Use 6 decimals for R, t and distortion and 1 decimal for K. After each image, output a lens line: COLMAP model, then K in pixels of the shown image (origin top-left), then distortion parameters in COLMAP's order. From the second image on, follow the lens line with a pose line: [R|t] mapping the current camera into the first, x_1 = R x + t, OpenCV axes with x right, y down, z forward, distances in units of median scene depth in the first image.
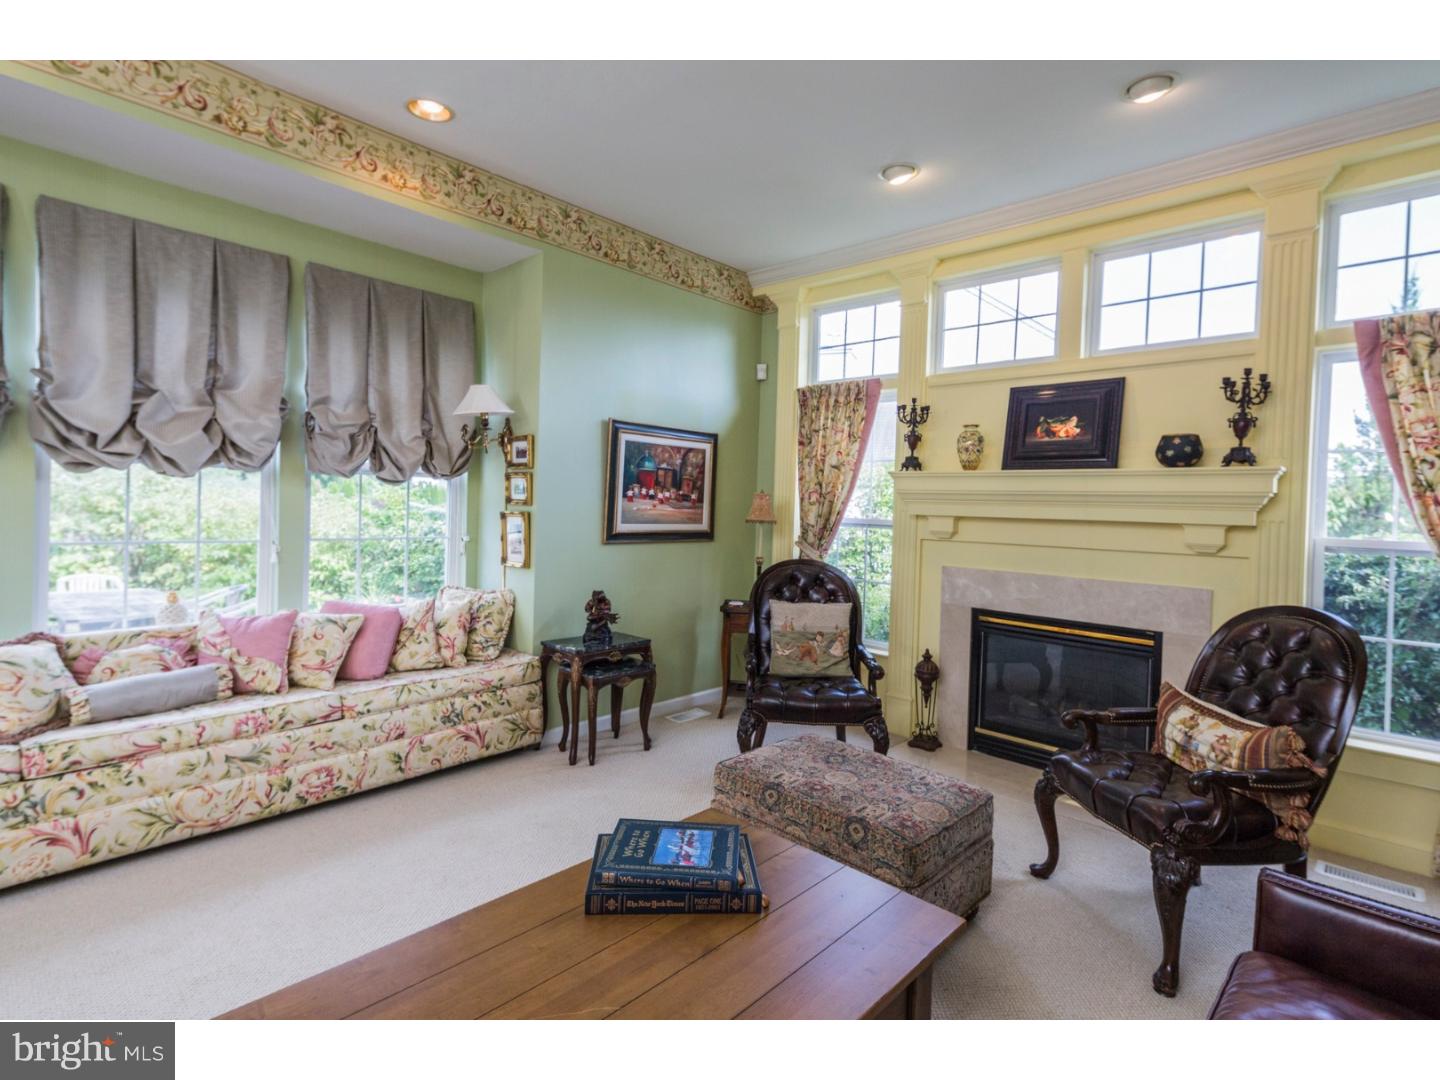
lens RADIAL K [[701.8, 0, 720.8], [0, 701.8, 515.2], [0, 0, 1]] dist [0.027818, -0.008335]
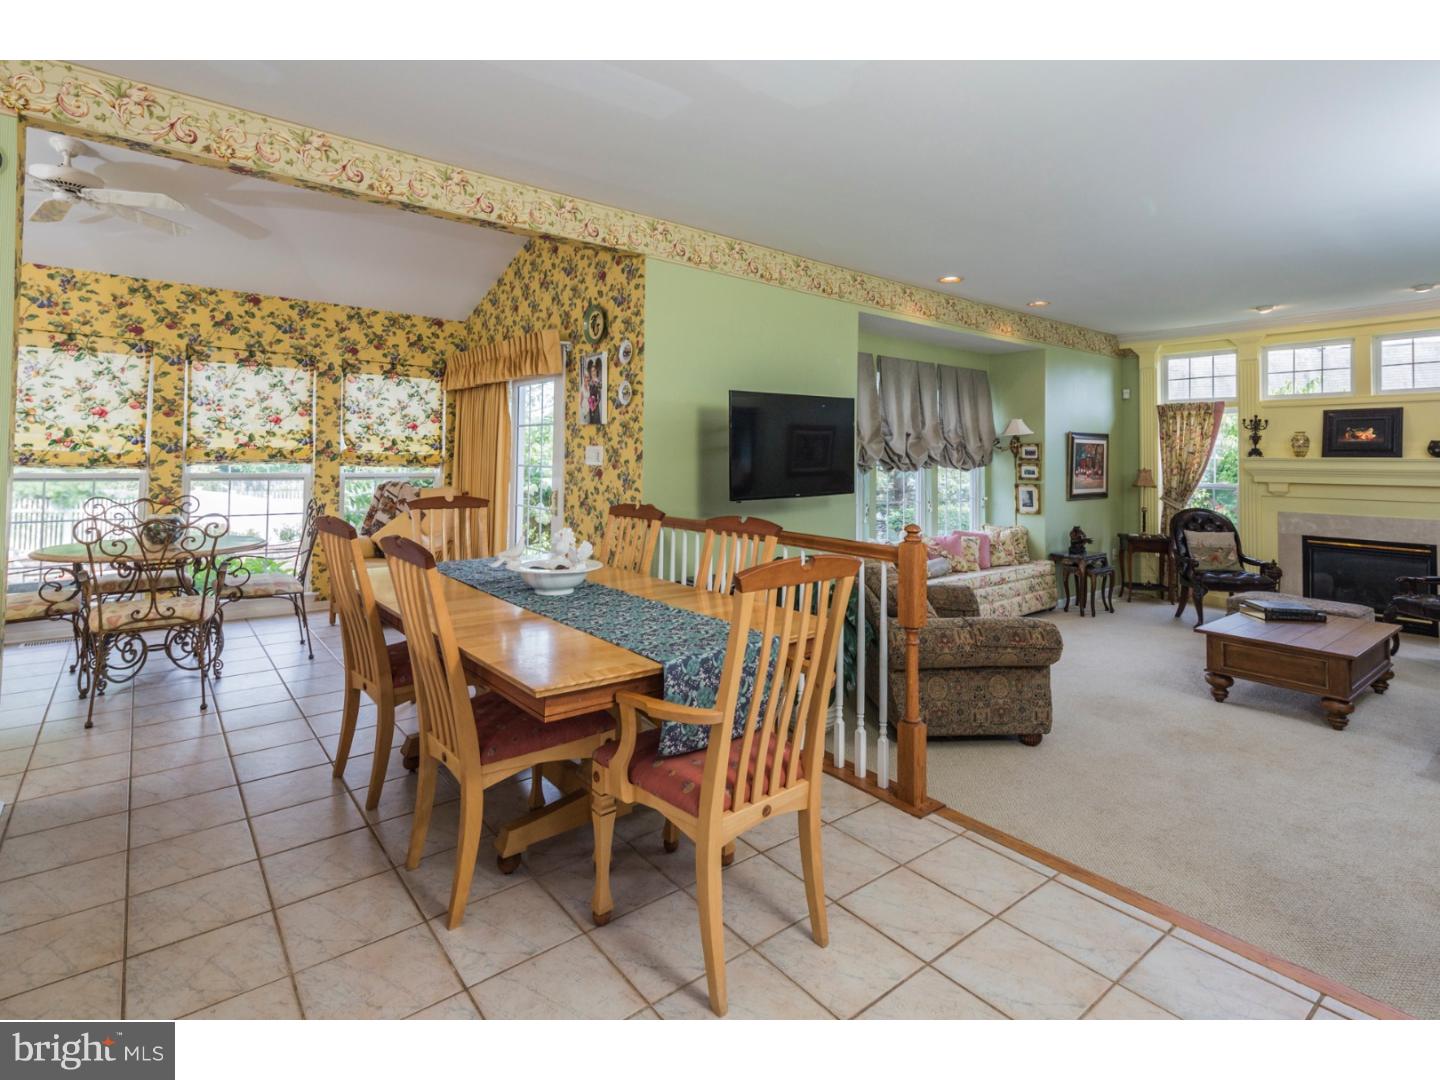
lens RADIAL K [[701.8, 0, 724.9], [0, 701.8, 440.5], [0, 0, 1]] dist [0.027818, -0.008335]
pose [[0.989429, -0.024761, -0.142886, -0.905947], [0.018978, 0.998950, -0.041693, -0.064194], [0.143768, 0.038541, 0.988861, -1.083859]]
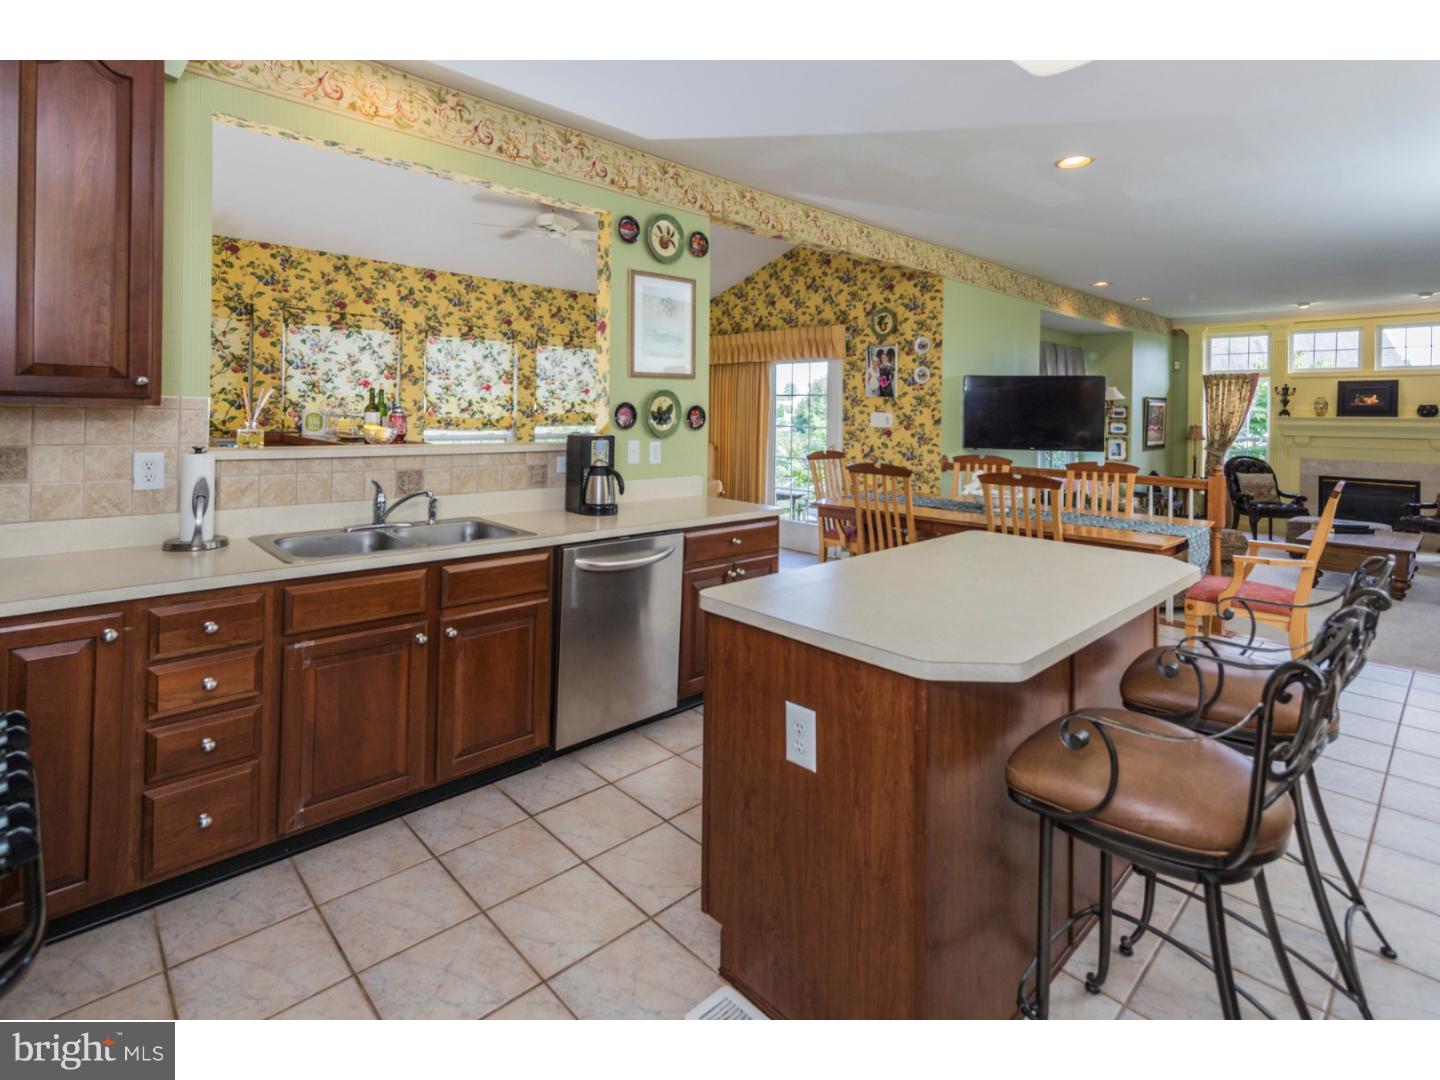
lens RADIAL K [[701.8, 0, 726.0], [0, 701.8, 417.6], [0, 0, 1]] dist [0.027818, -0.008335]
pose [[0.998073, -0.023569, -0.057398, -1.630325], [0.023188, 0.999704, -0.007300, -0.097058], [0.057553, 0.005955, 0.998325, -1.626182]]
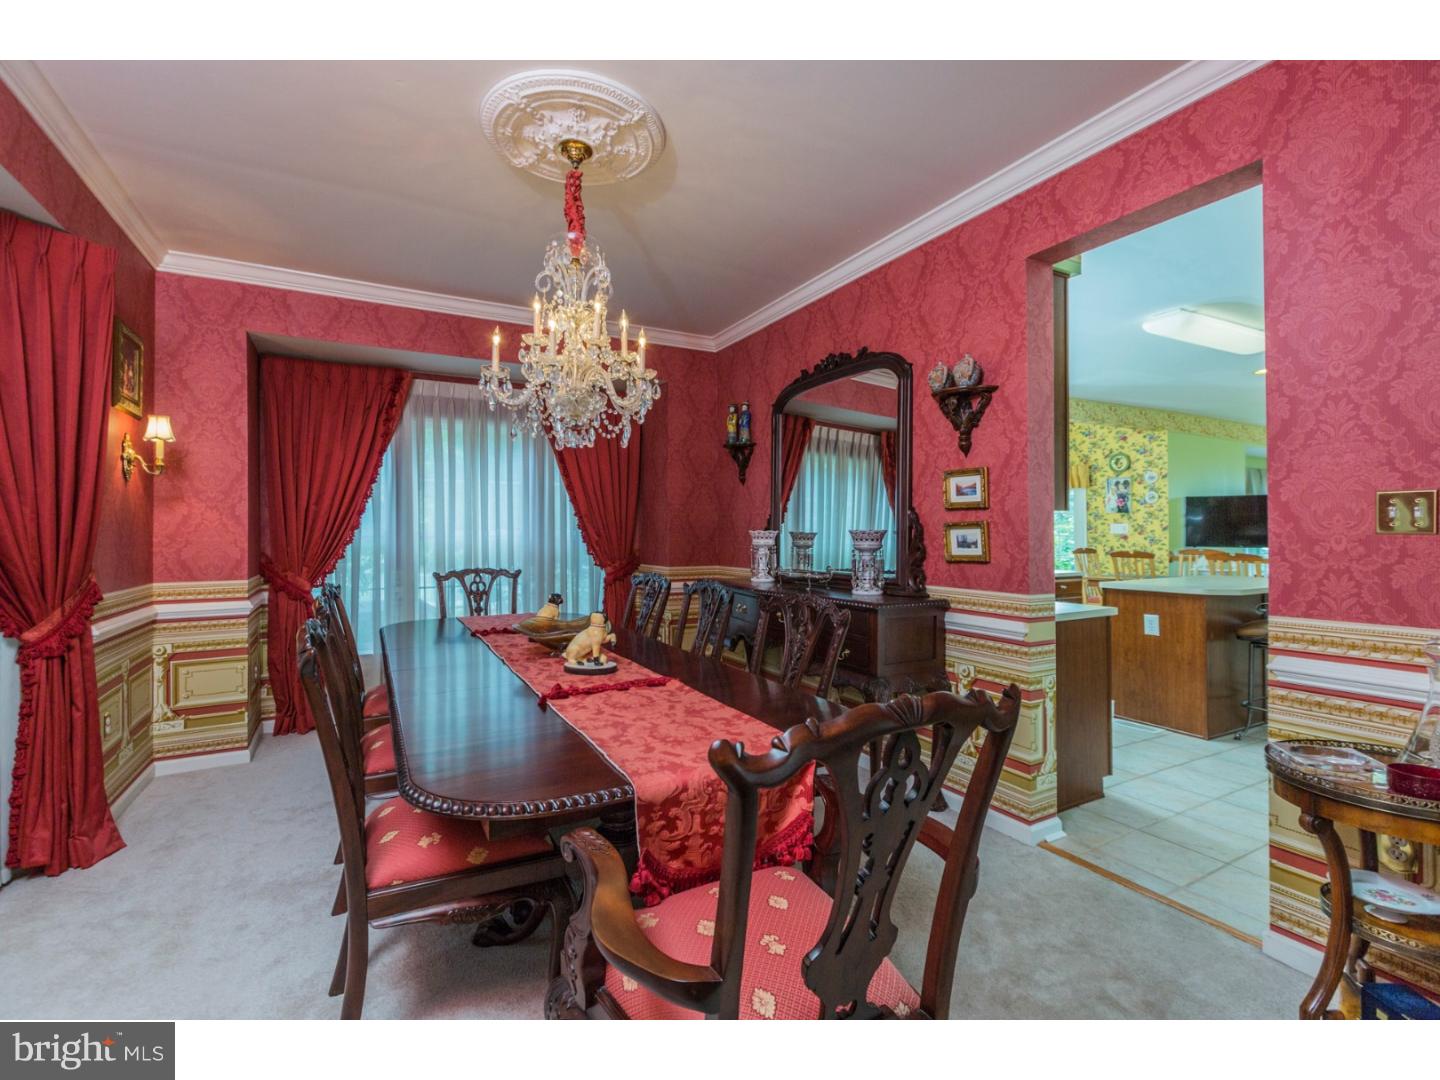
lens RADIAL K [[633.6, 0, 720.8], [0, 633.6, 531.9], [0, 0, 1]] dist [0.002706, -0.000468]
pose [[0.944760, -0.041697, -0.325100, -1.975745], [0.033806, 0.998981, -0.029887, -0.062271], [0.326015, 0.017246, 0.945207, -2.545238]]
